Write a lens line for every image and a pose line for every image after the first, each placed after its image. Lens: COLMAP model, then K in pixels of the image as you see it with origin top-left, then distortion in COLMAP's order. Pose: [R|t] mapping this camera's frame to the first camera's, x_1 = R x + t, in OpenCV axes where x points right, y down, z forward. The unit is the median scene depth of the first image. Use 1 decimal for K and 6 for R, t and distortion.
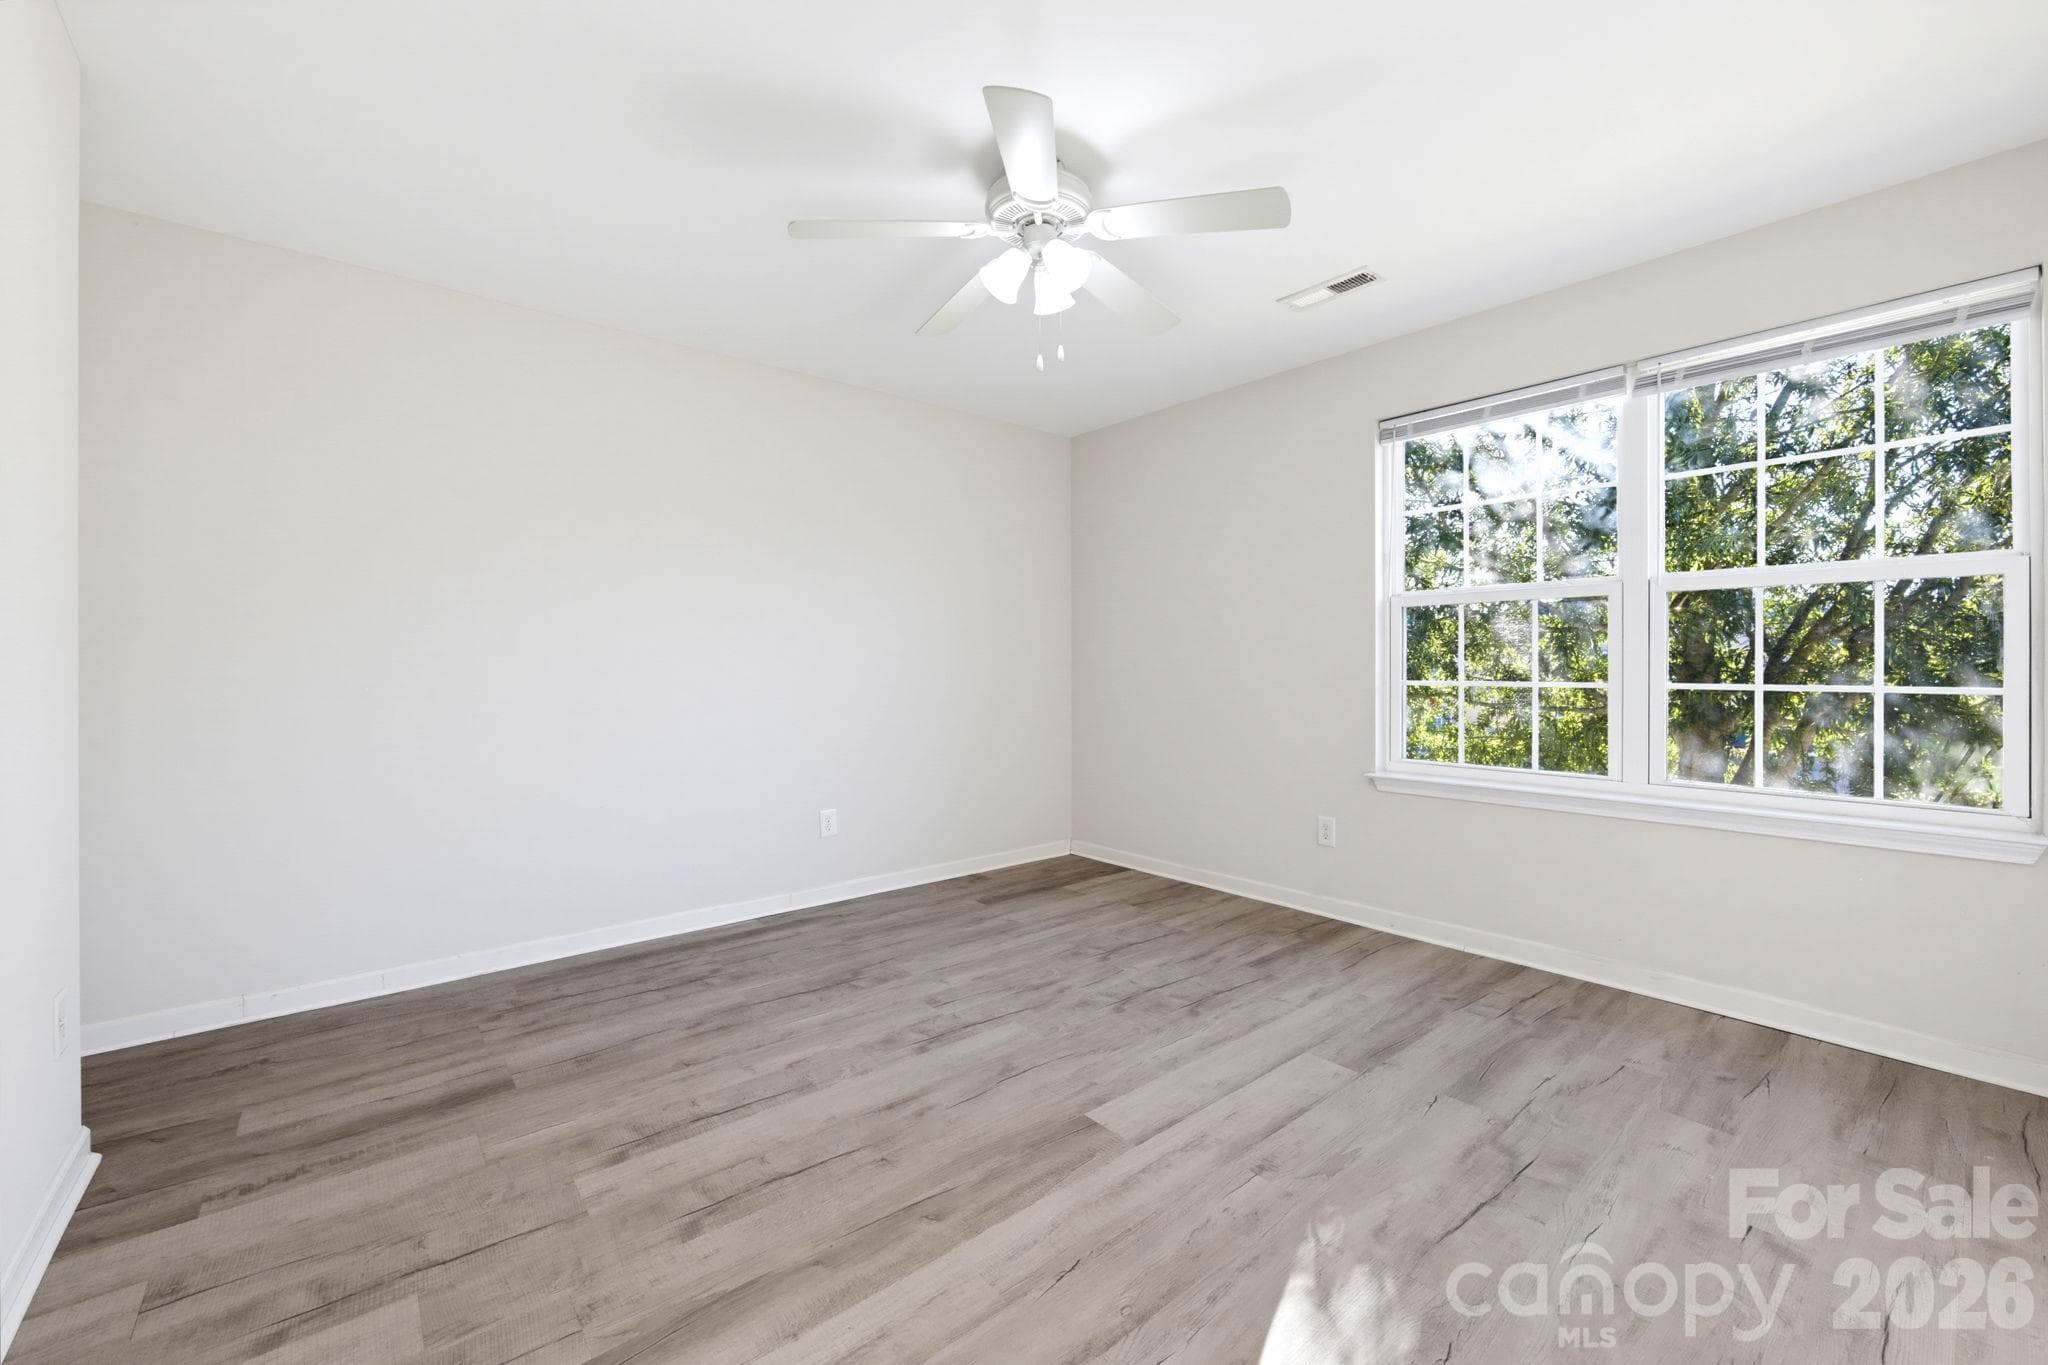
lens RADIAL K [[831.3, 0, 1025.7], [0, 831.3, 657.4], [0, 0, 1]] dist [0.001085, 0.000092]
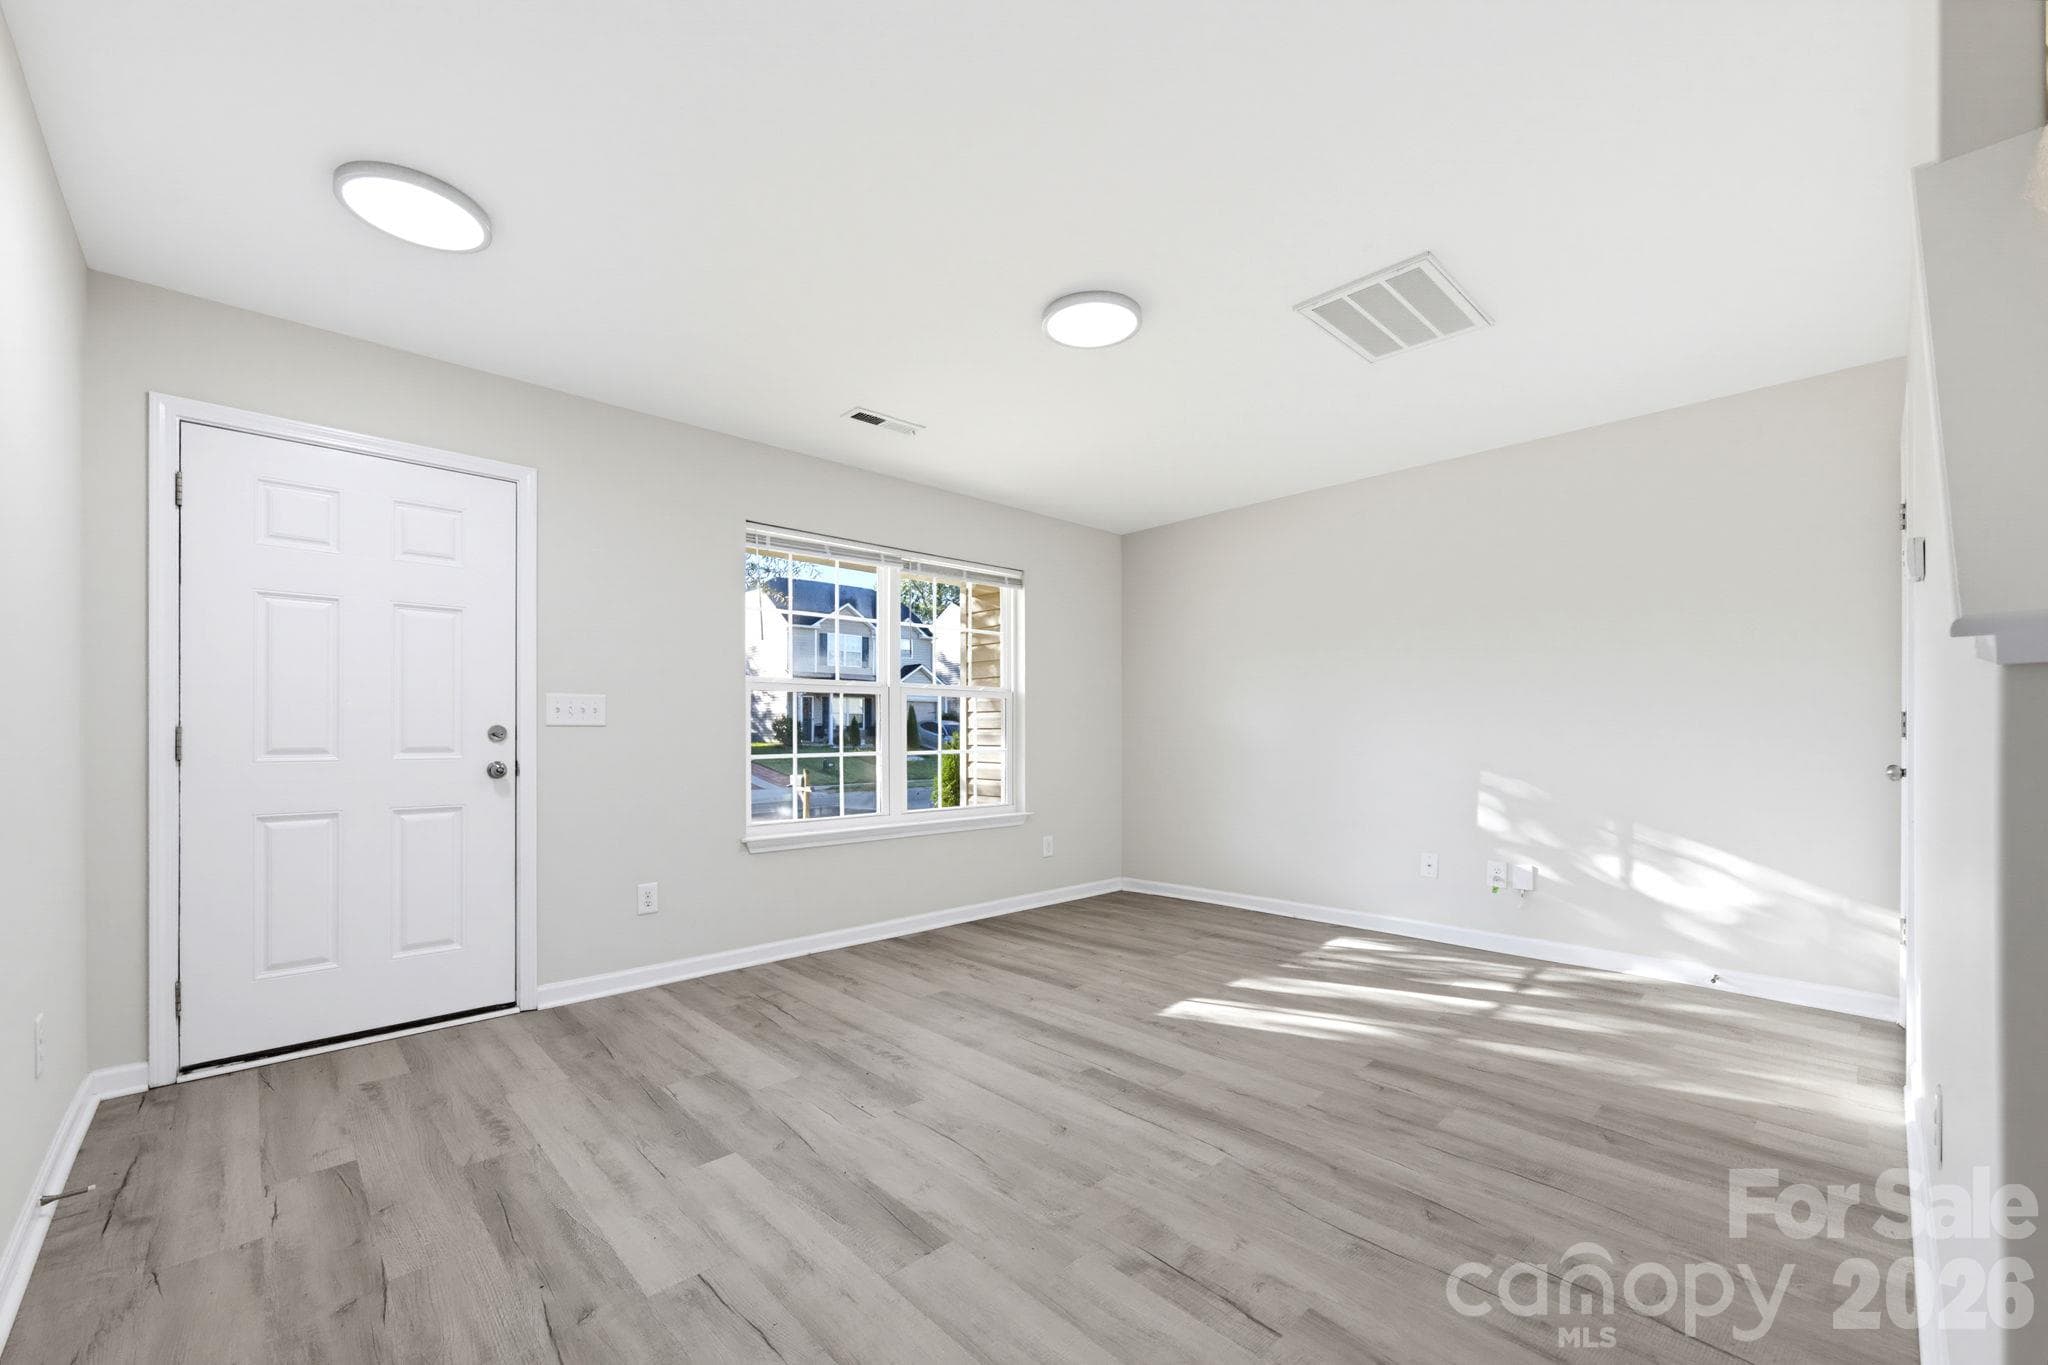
lens RADIAL K [[816.4, 0, 1017.3], [0, 816.4, 728.0], [0, 0, 1]] dist [-0.011911, -0.000175]
pose [[-0.036510, 0.015459, 0.999214, -0.857635], [0.005748, 0.999867, -0.015259, 0.011428], [-0.999317, 0.005186, -0.036594, 0.861974]]
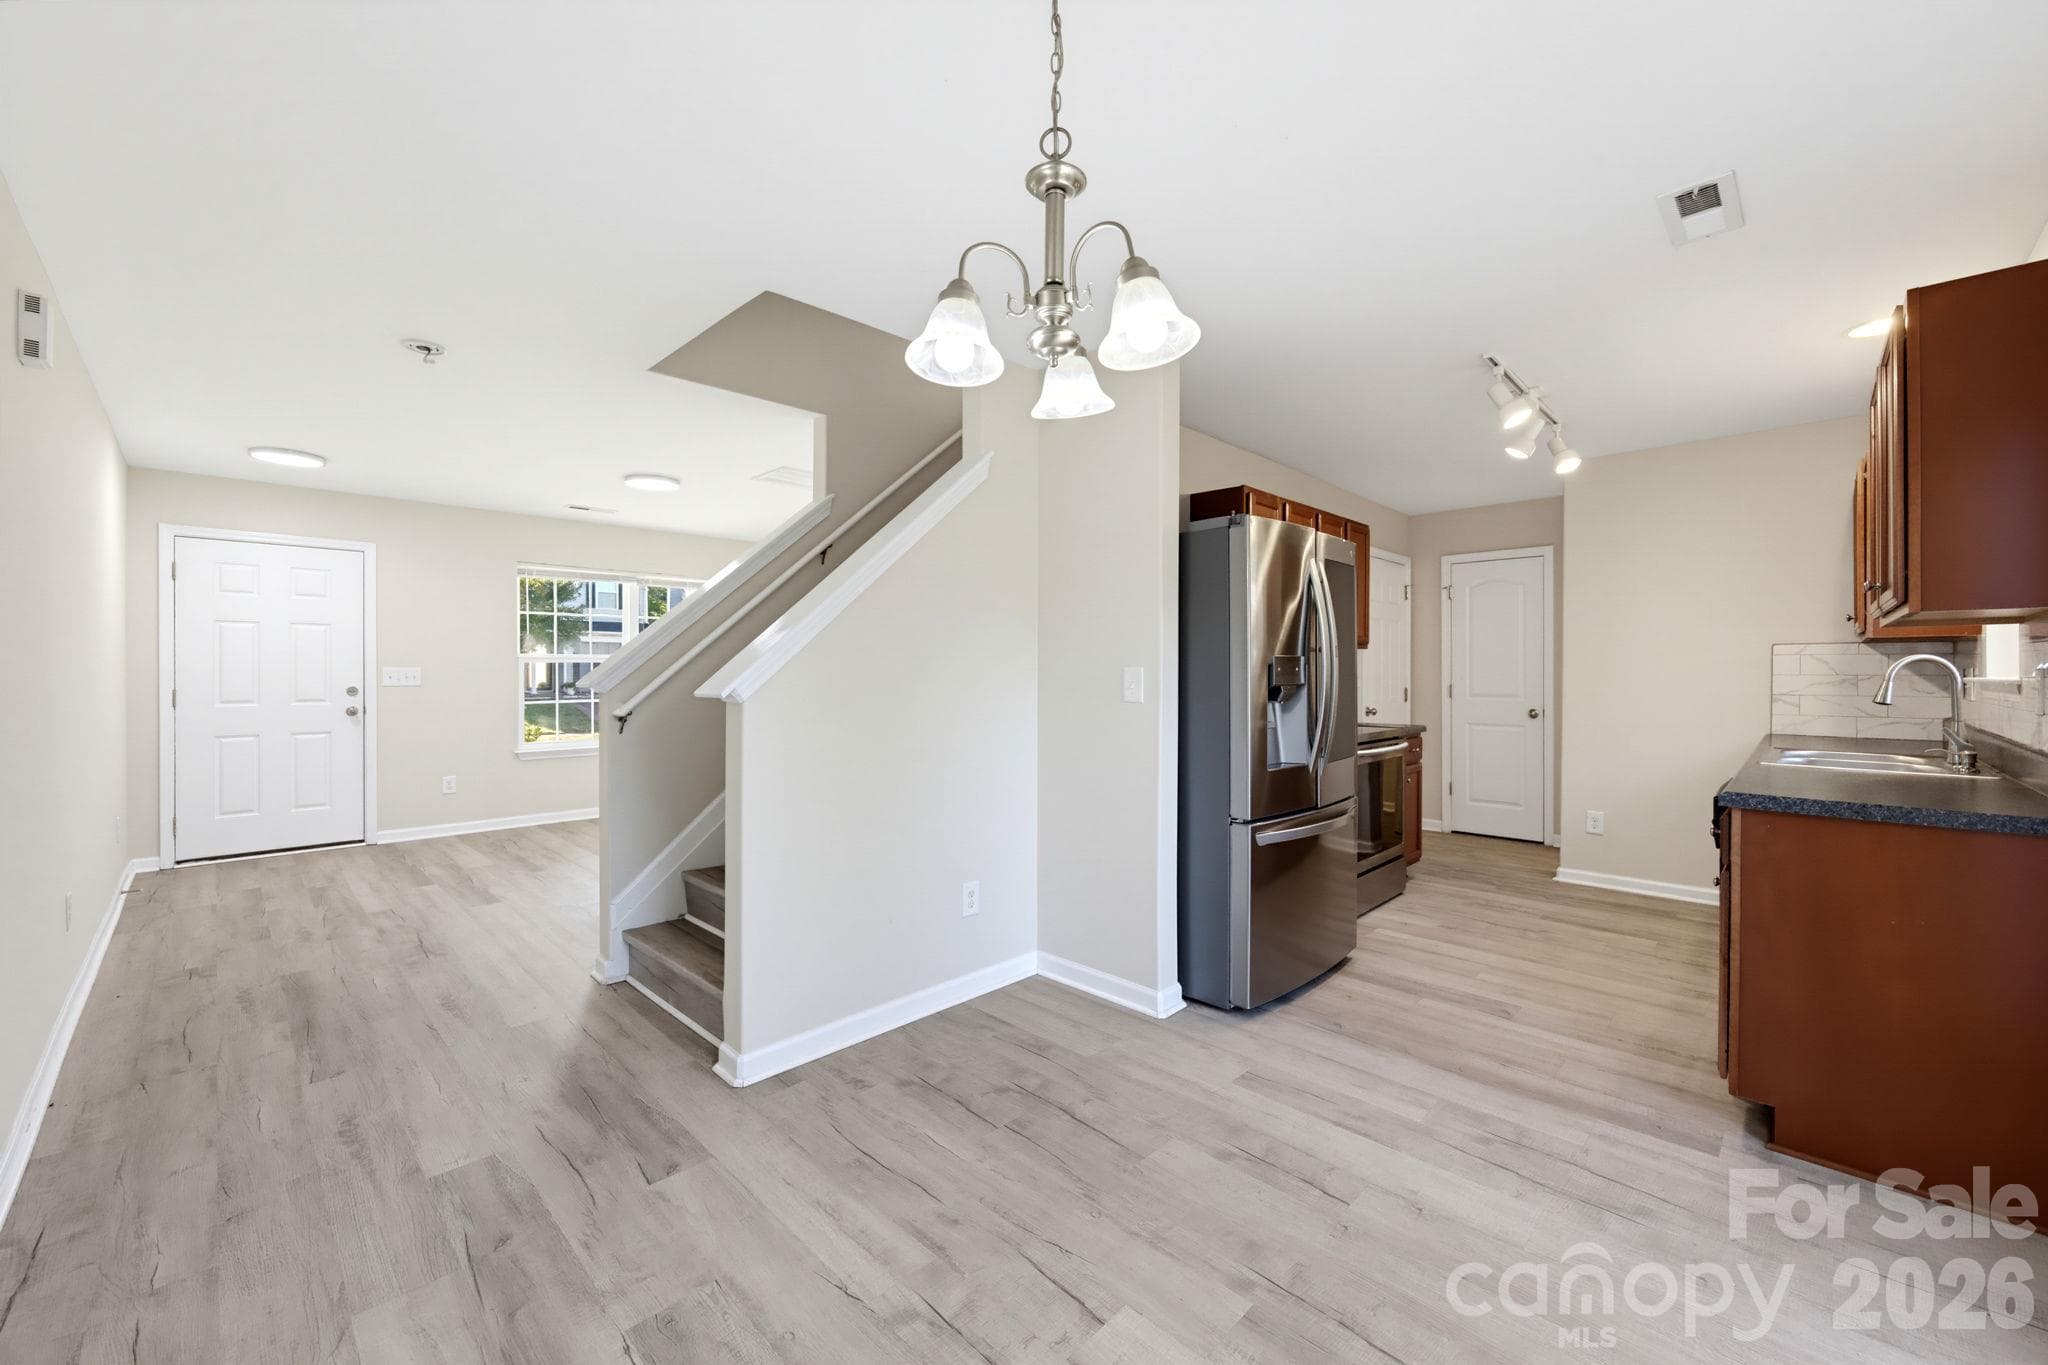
lens RADIAL K [[803.0, 0, 1020.7], [0, 803.0, 667.4], [0, 0, 1]] dist [-0.009027, 0.000182]
pose [[-0.067833, 0.006850, 0.997673, -1.832706], [0.000612, 0.999977, -0.006824, -0.047679], [-0.997696, 0.000147, -0.067836, -0.006915]]
